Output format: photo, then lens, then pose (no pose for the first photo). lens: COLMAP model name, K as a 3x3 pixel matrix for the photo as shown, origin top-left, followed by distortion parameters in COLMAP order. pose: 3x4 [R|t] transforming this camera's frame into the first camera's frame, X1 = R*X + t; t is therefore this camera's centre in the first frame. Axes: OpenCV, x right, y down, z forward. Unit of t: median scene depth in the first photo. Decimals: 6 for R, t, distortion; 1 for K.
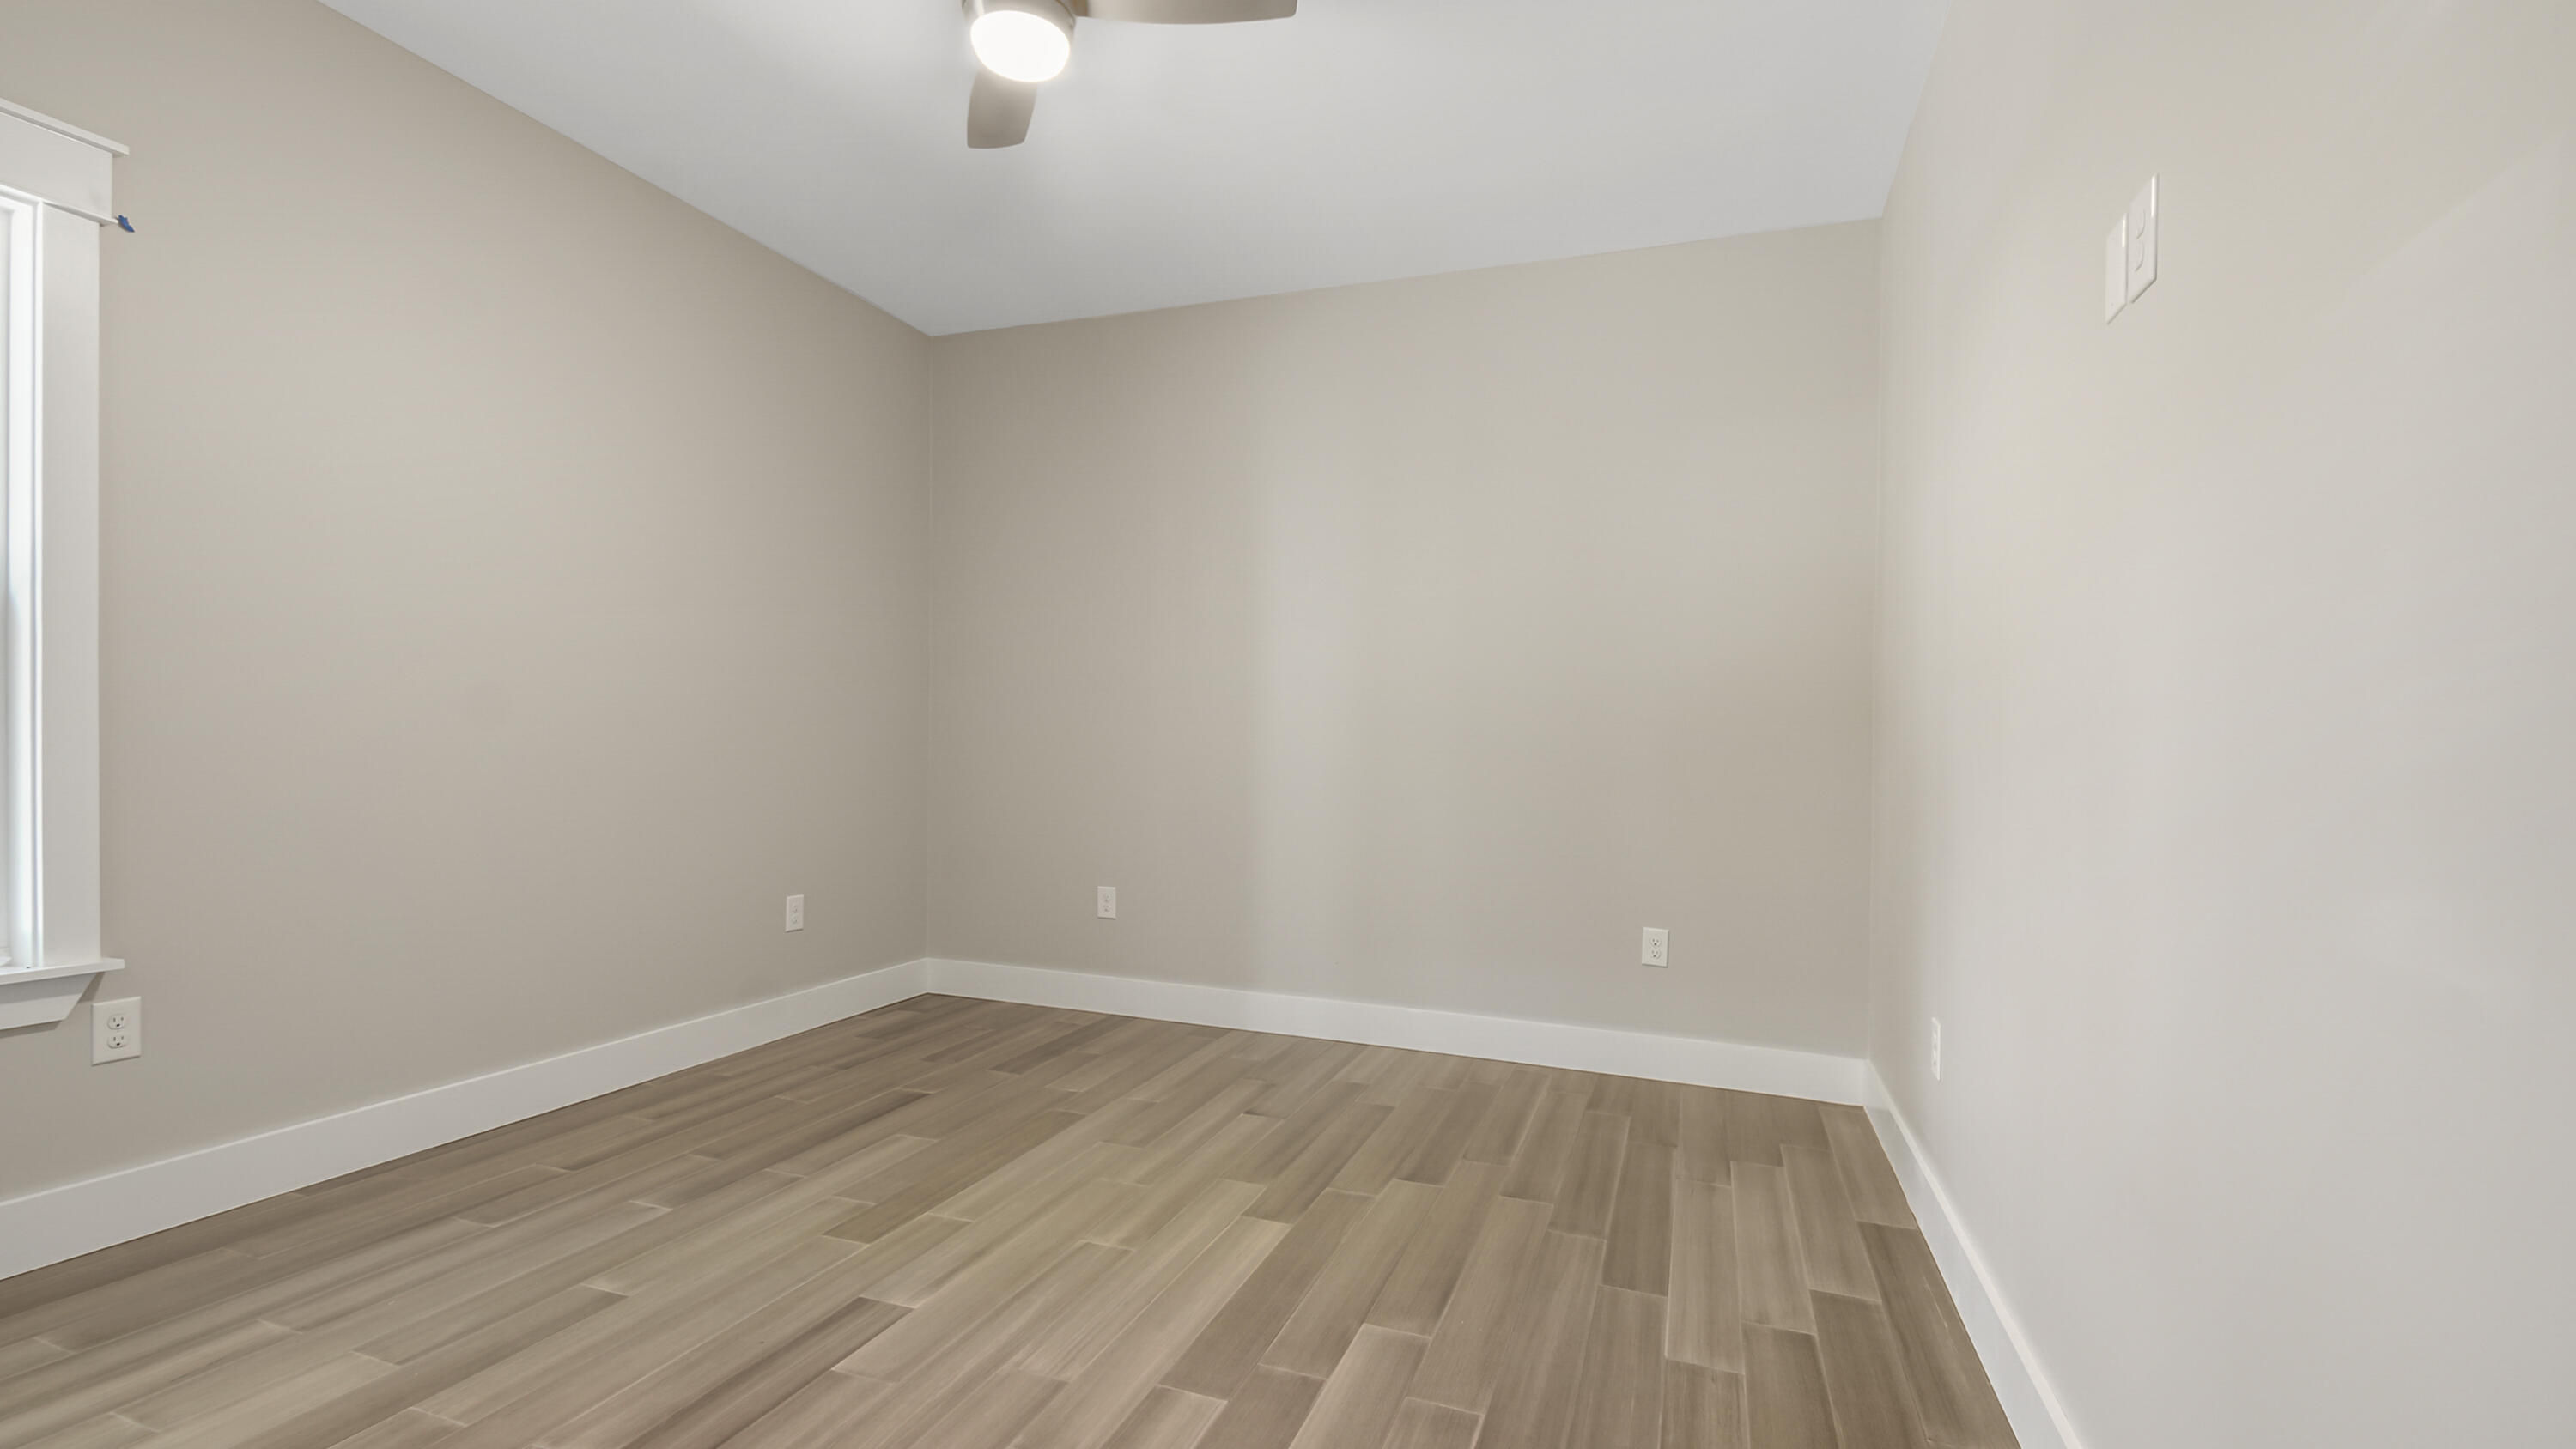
lens RADIAL K [[1176.7, 0, 1274.8], [0, 1176.7, 752.2], [0, 0, 1]] dist [0.023716, -0.000249]
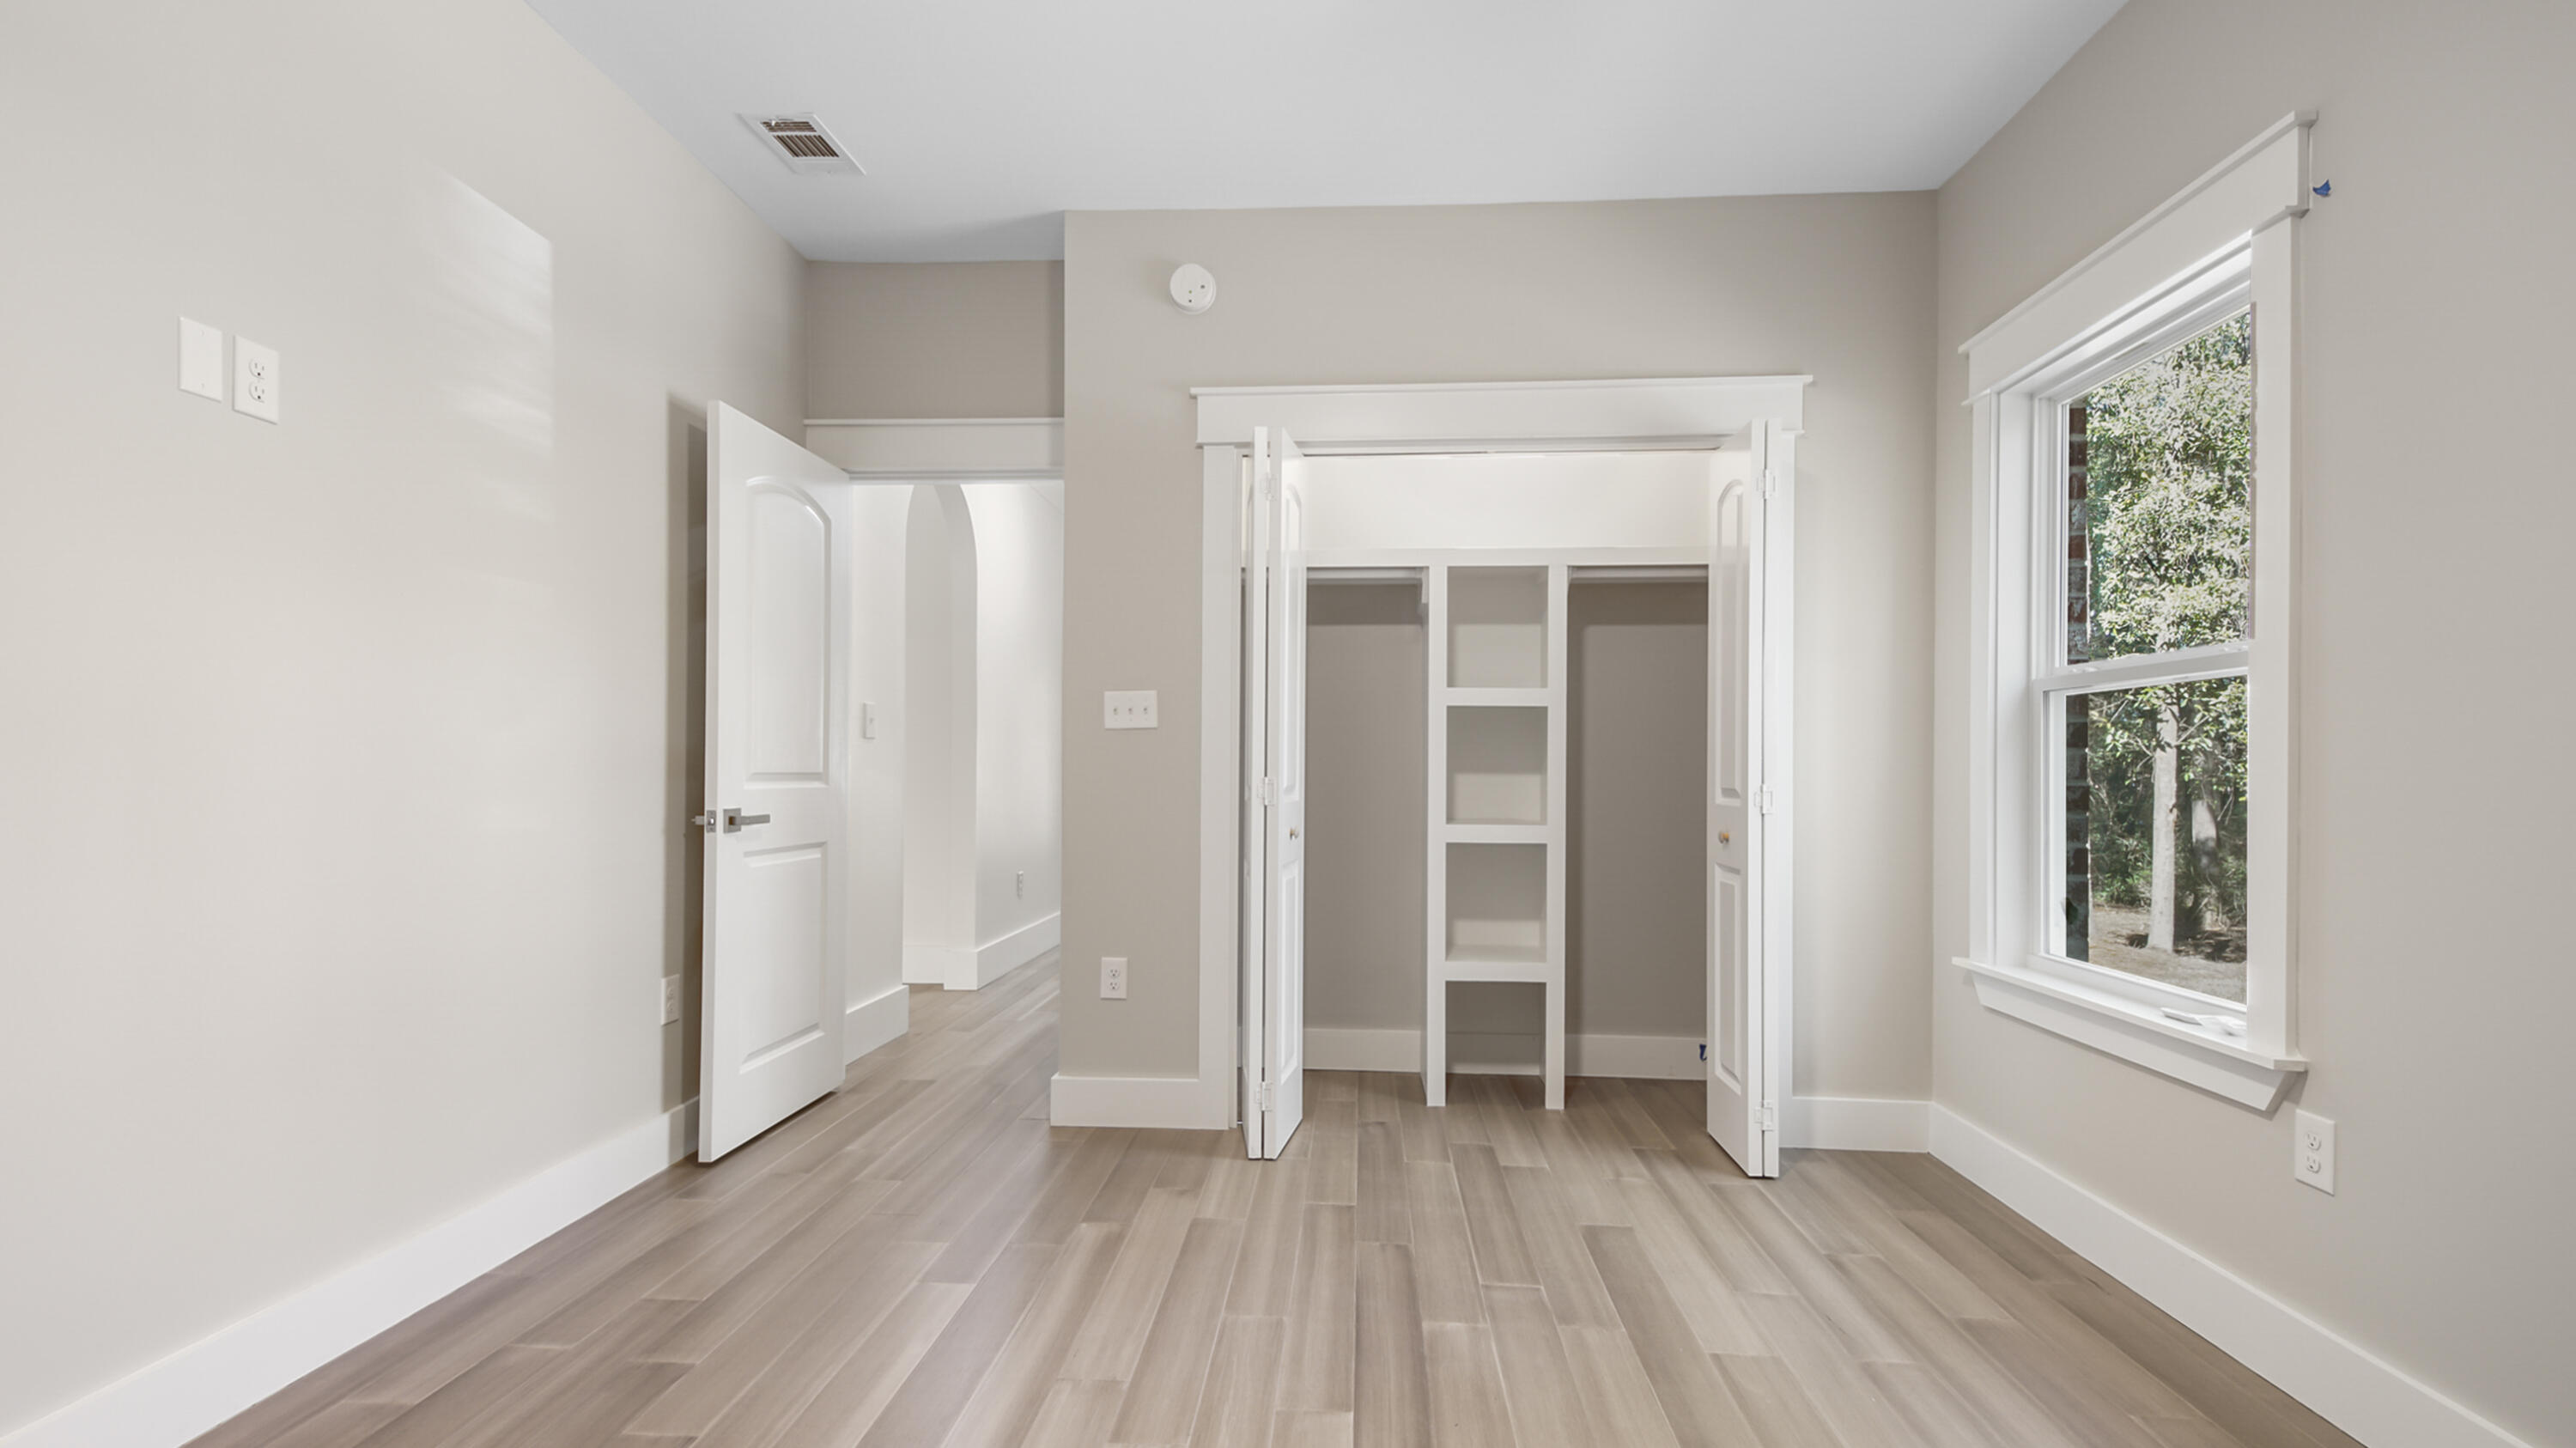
lens RADIAL K [[1177.0, 0, 1274.8], [0, 1177.0, 751.8], [0, 0, 1]] dist [0.023716, -0.000249]
pose [[-0.960218, -0.034332, -0.277135, -0.017361], [-0.033186, 0.999410, -0.008826, -0.022075], [0.277274, 0.000722, -0.960791, 1.943415]]
